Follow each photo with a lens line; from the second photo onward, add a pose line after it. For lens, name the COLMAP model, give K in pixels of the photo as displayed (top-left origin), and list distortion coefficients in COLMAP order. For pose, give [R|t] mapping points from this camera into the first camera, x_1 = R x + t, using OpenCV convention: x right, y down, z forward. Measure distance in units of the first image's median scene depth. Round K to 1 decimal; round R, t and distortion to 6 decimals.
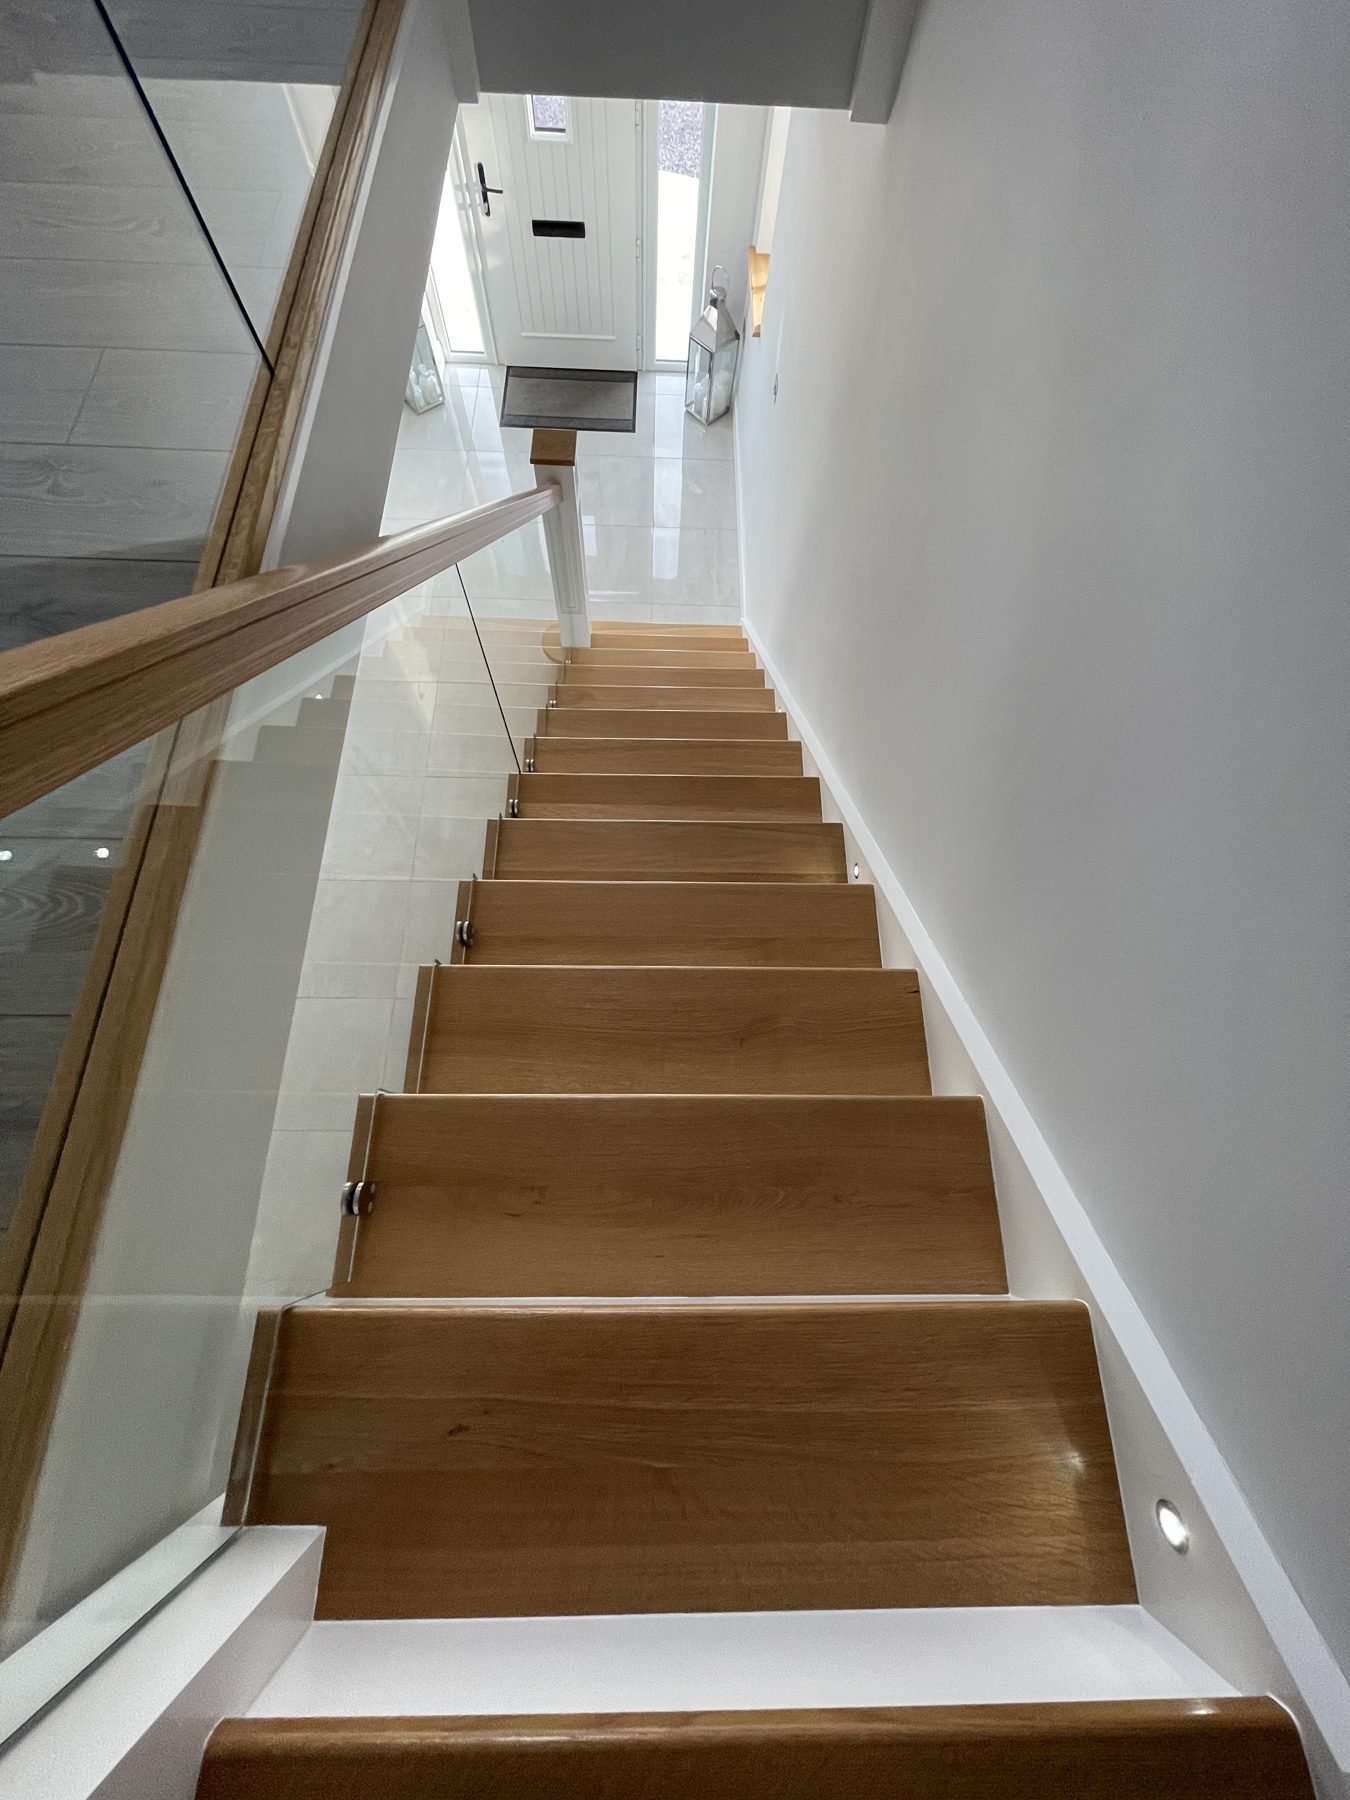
lens RADIAL K [[724.0, 0, 673.9], [0, 724.0, 901.5], [0, 0, 1]] dist [-0.002936, 0.000392]
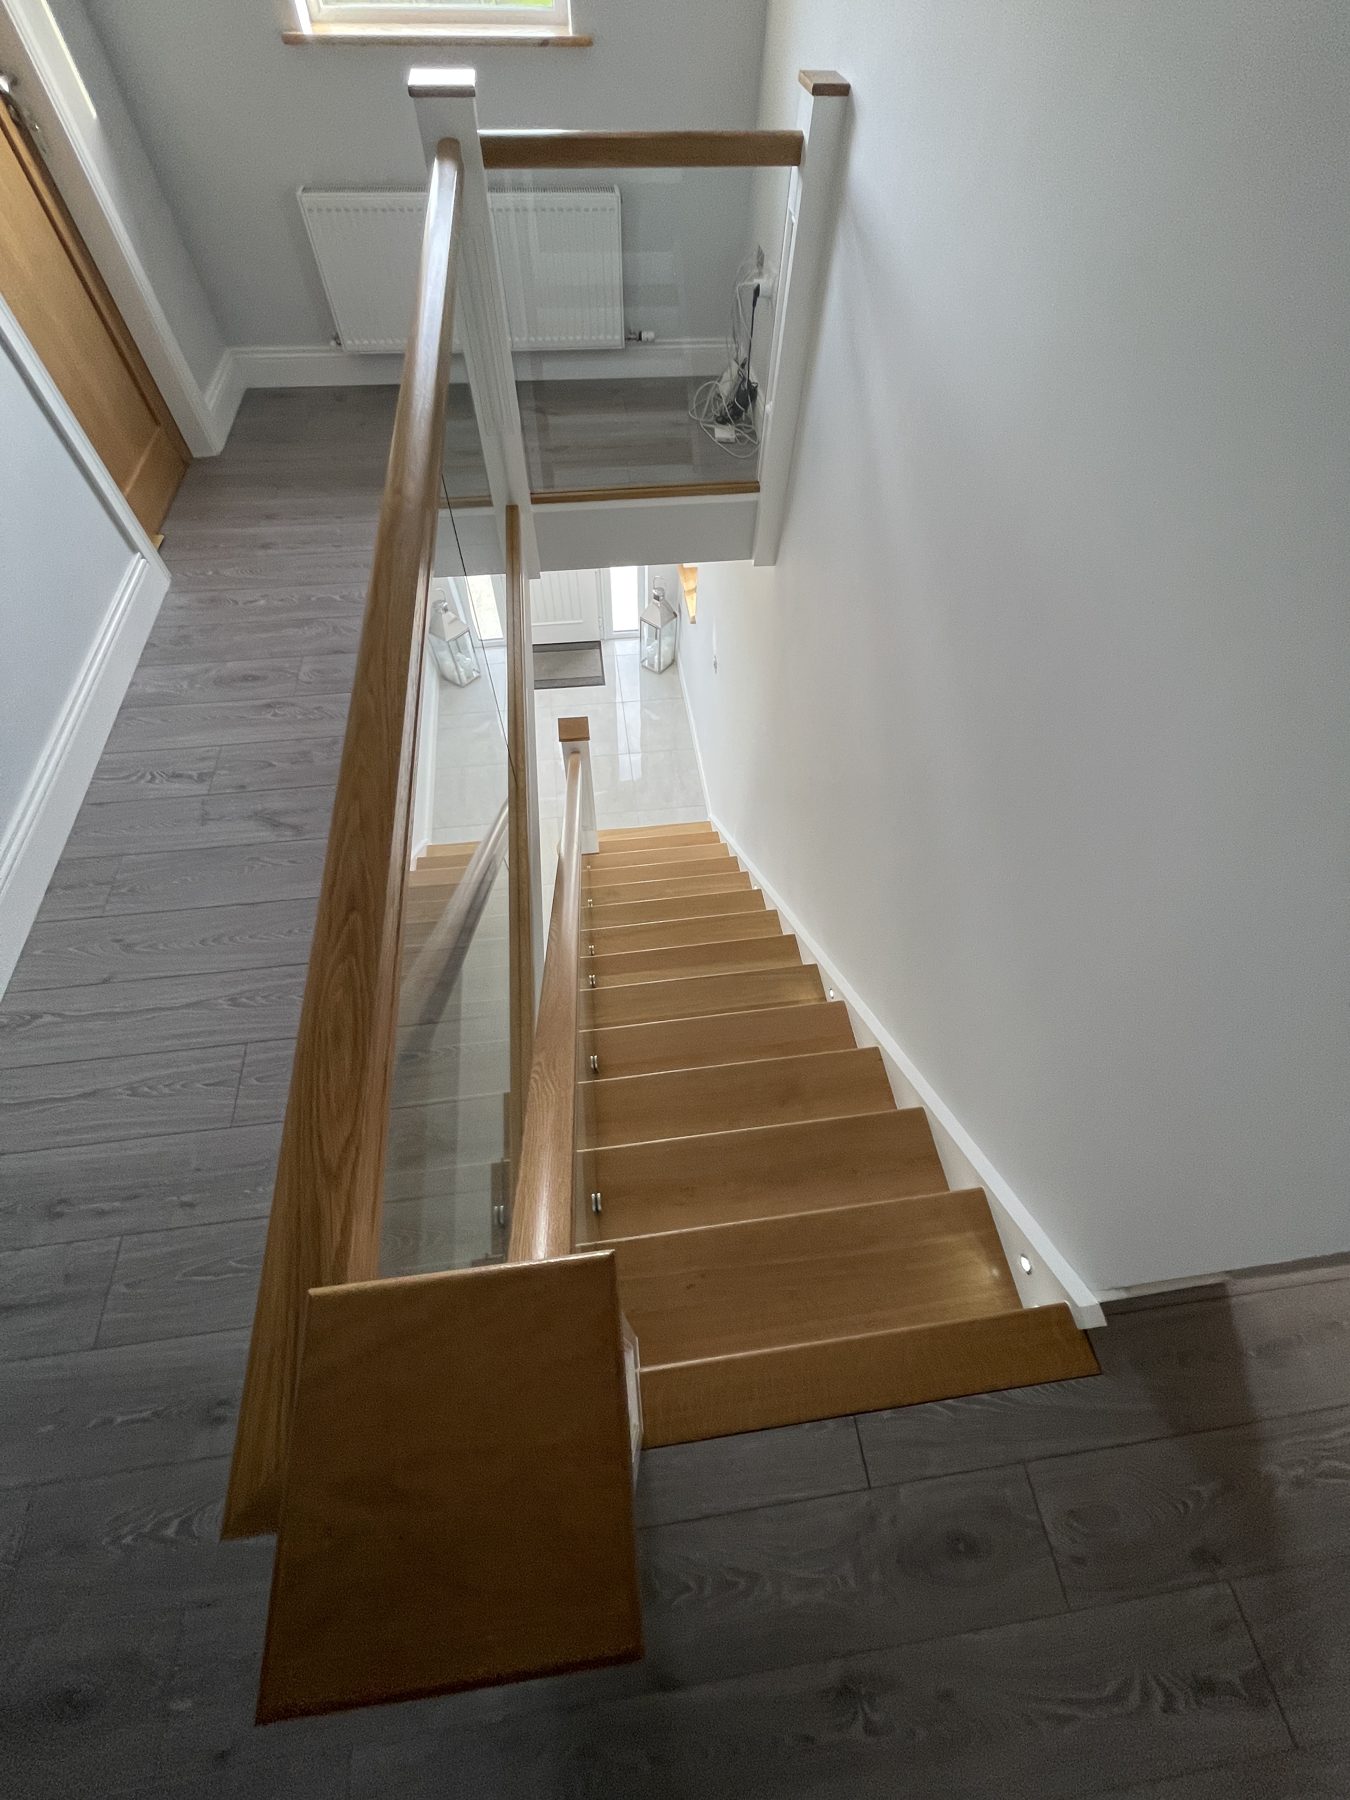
lens RADIAL K [[724.0, 0, 679.4], [0, 724.0, 902.6], [0, 0, 1]] dist [-0.002936, 0.000392]
pose [[0.990728, -0.118919, 0.065702, -0.088871], [0.130044, 0.970041, -0.205204, 0.026517], [-0.039331, 0.211845, 0.976511, -0.321354]]
